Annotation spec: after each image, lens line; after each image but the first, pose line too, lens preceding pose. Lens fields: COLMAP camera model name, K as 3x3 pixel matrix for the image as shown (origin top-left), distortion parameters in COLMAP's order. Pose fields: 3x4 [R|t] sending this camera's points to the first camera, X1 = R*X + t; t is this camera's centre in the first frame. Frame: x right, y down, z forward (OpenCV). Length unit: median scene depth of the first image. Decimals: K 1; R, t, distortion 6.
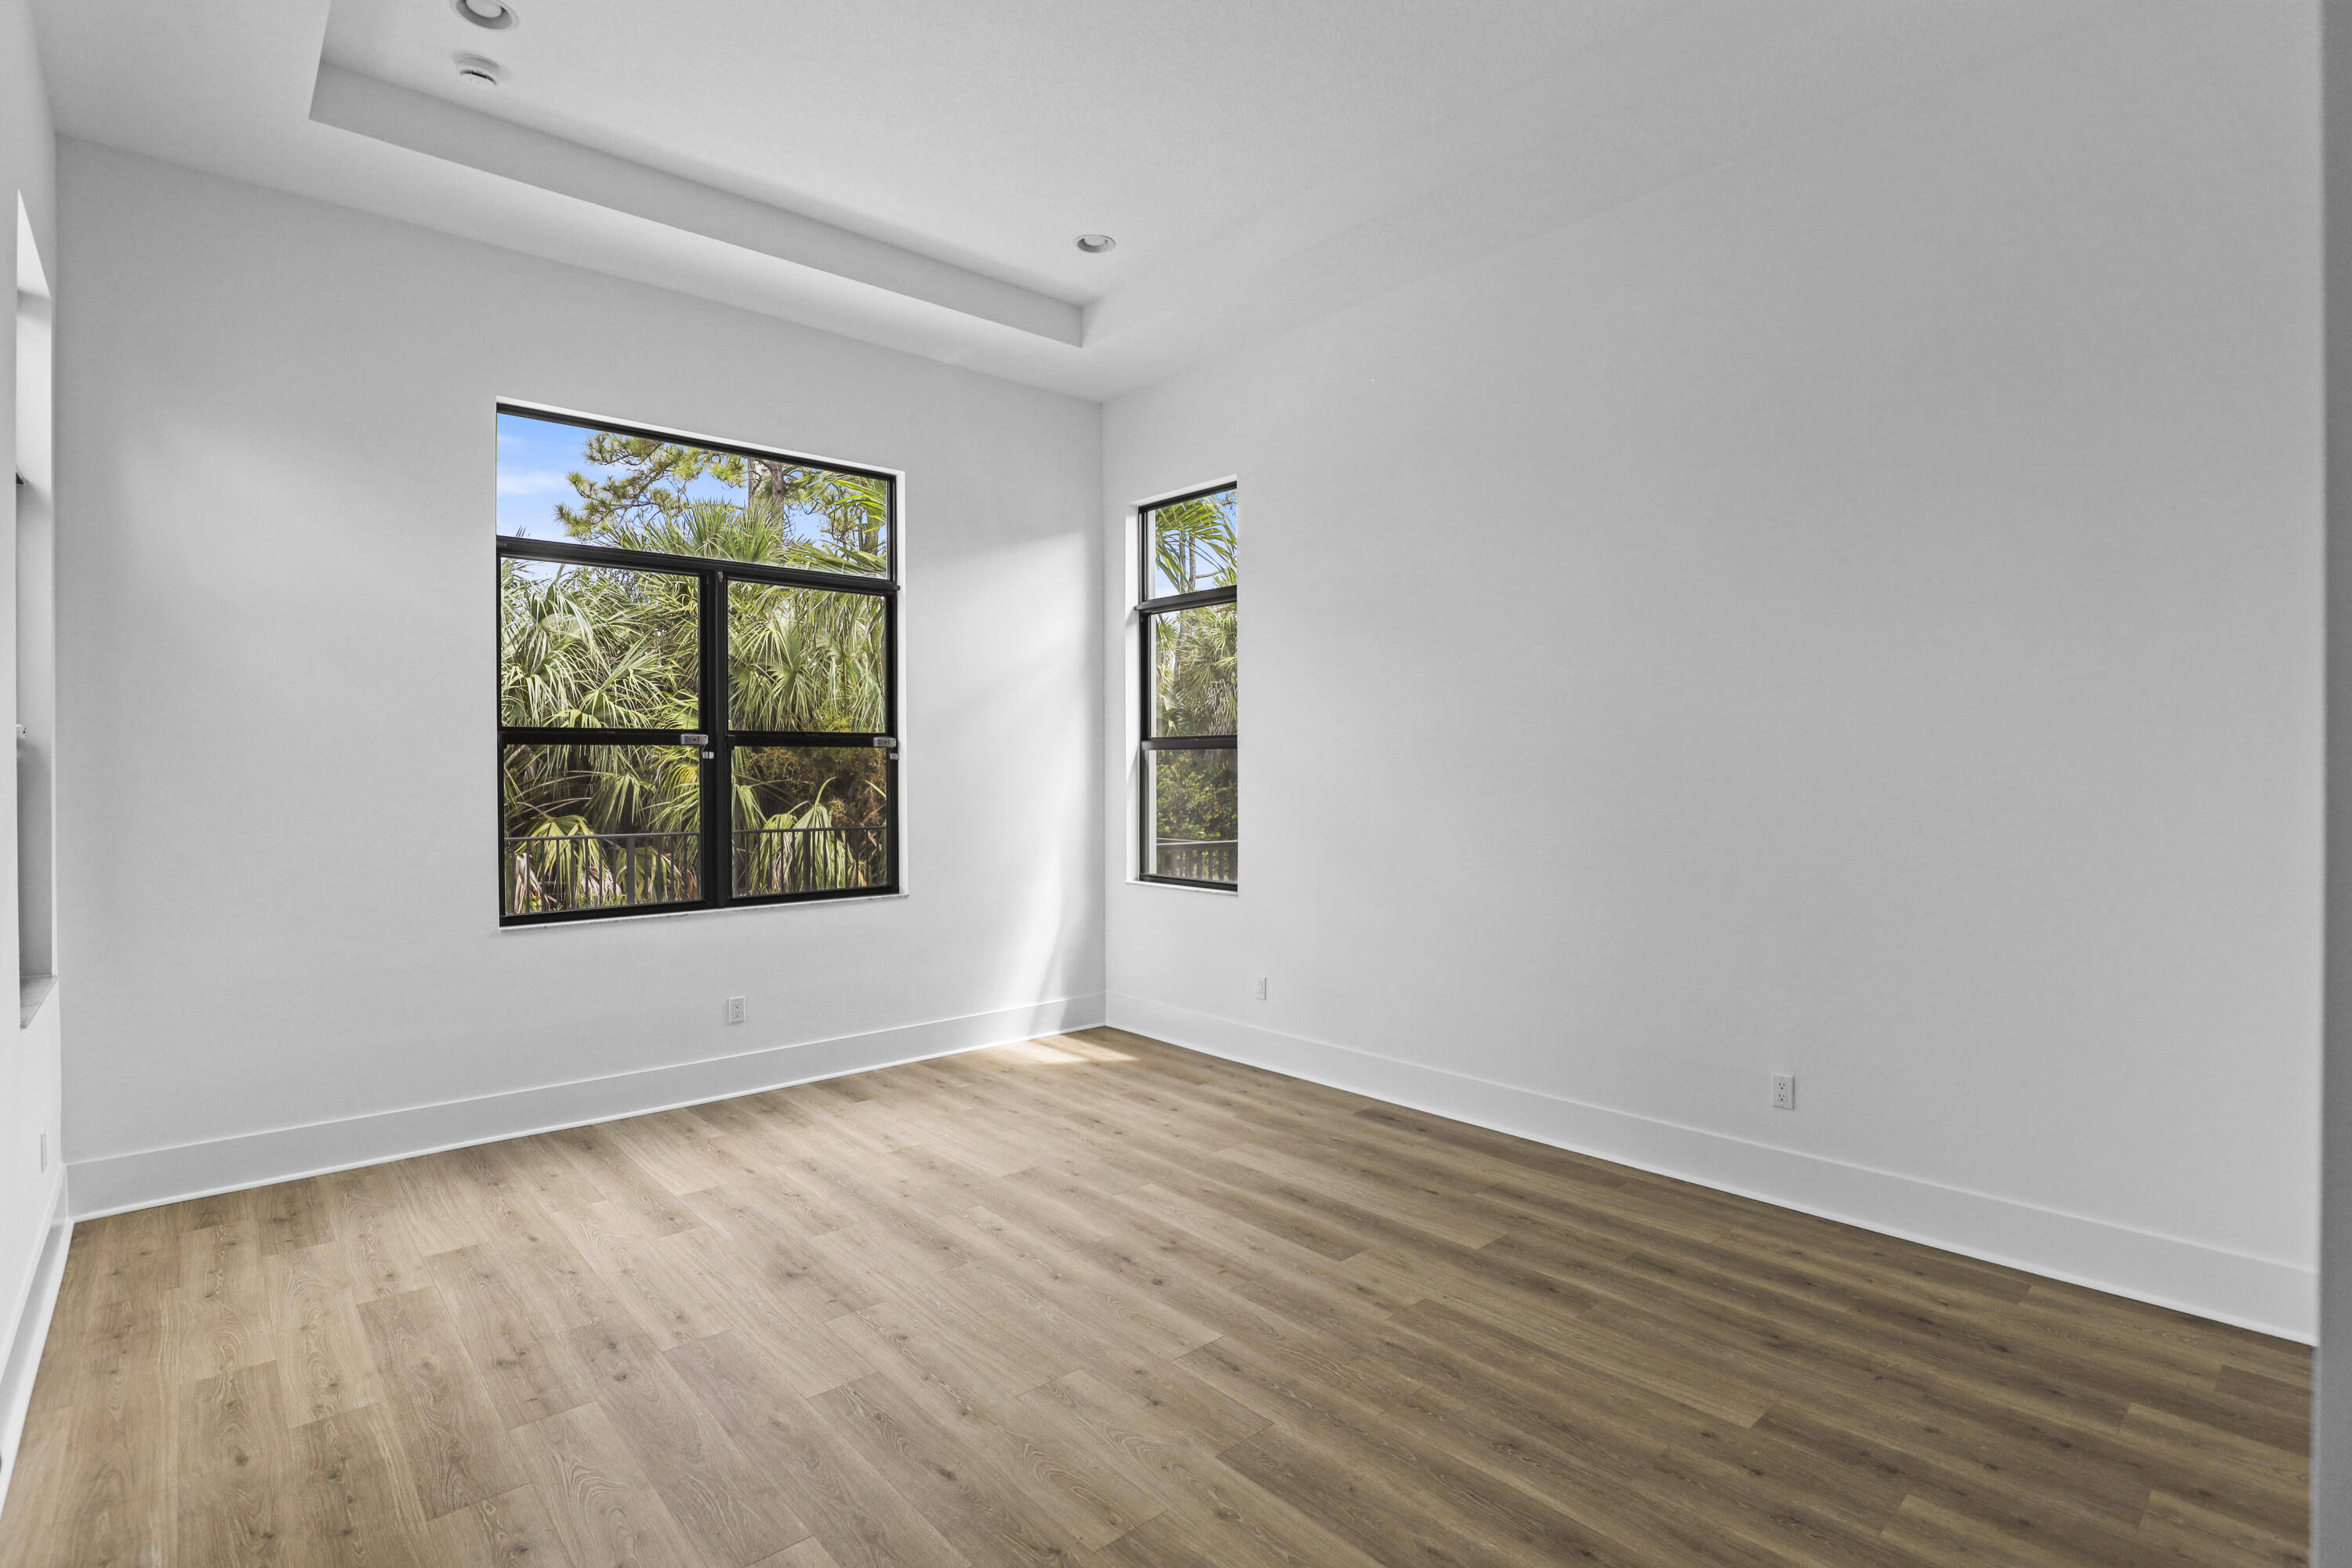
lens RADIAL K [[1146.6, 0, 1176.0], [0, 1146.6, 784.0], [0, 0, 1]] dist [-0.014870, -0.000393]
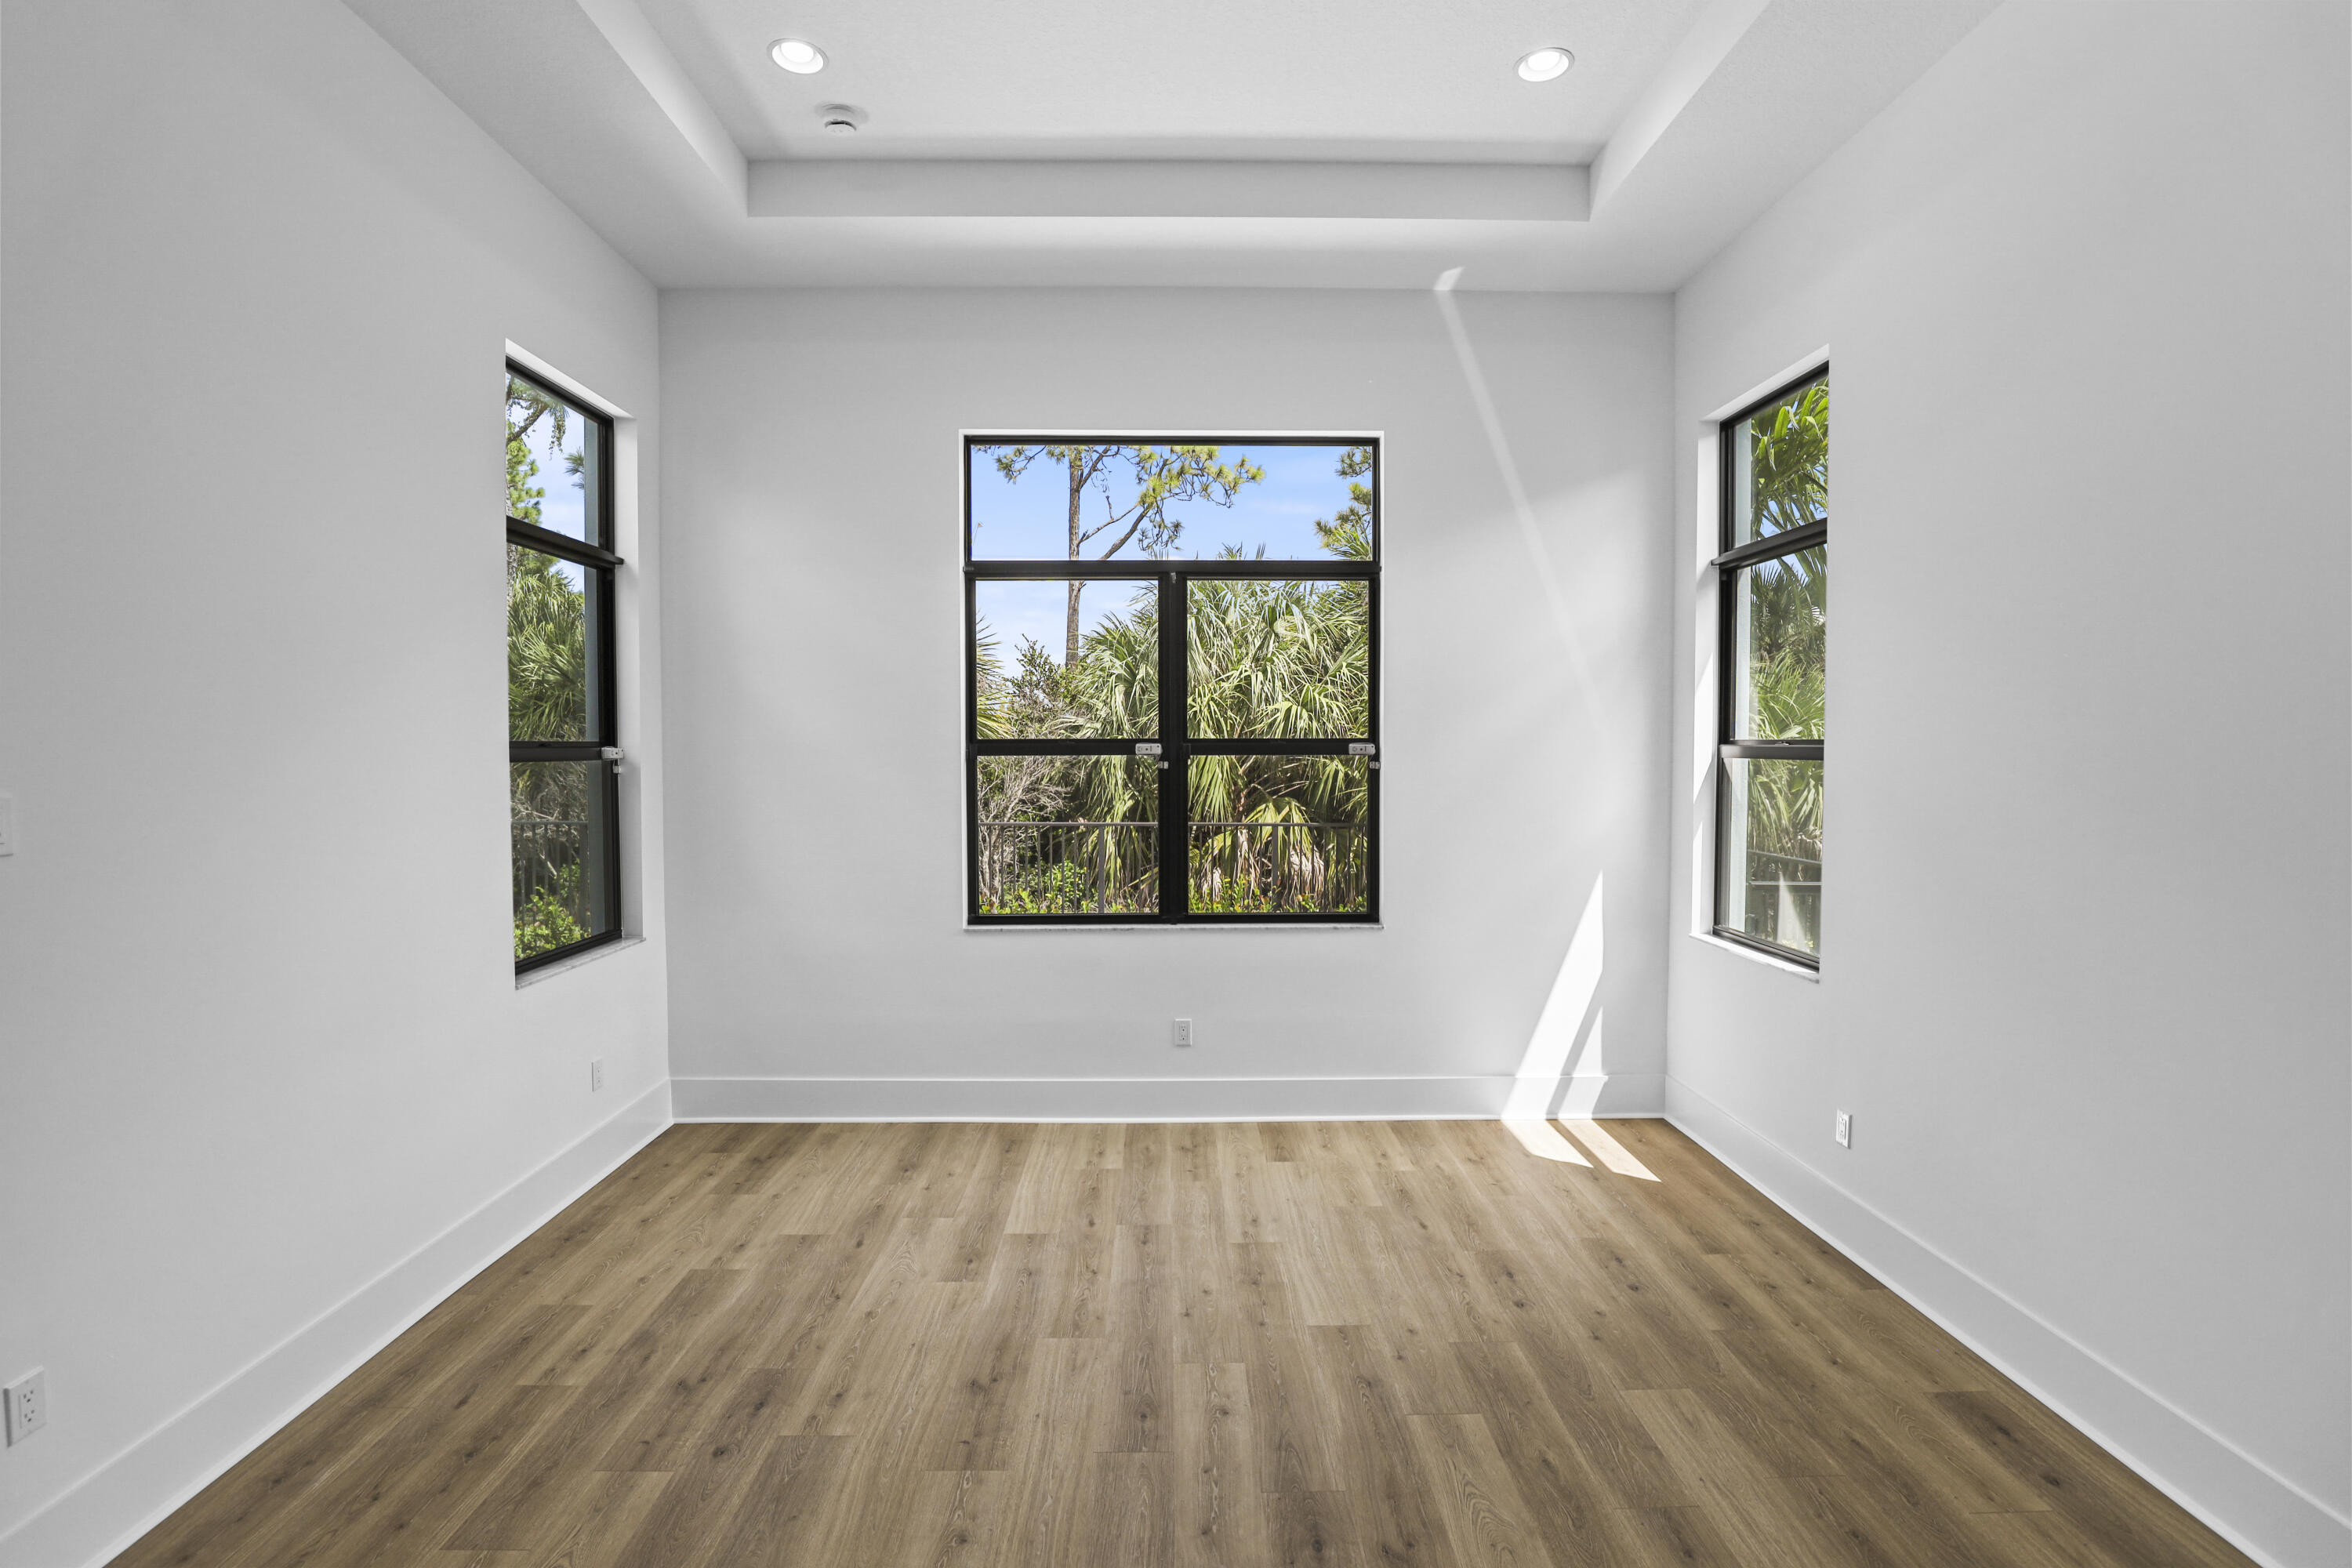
lens RADIAL K [[1077.6, 0, 1185.8], [0, 1077.6, 785.3], [0, 0, 1]] dist [-0.030316, 0.000933]
pose [[0.752715, 0.027393, -0.657777, 0.222896], [-0.010048, 0.999496, 0.030125, -0.039096], [0.658270, -0.016066, 0.752610, 0.361529]]
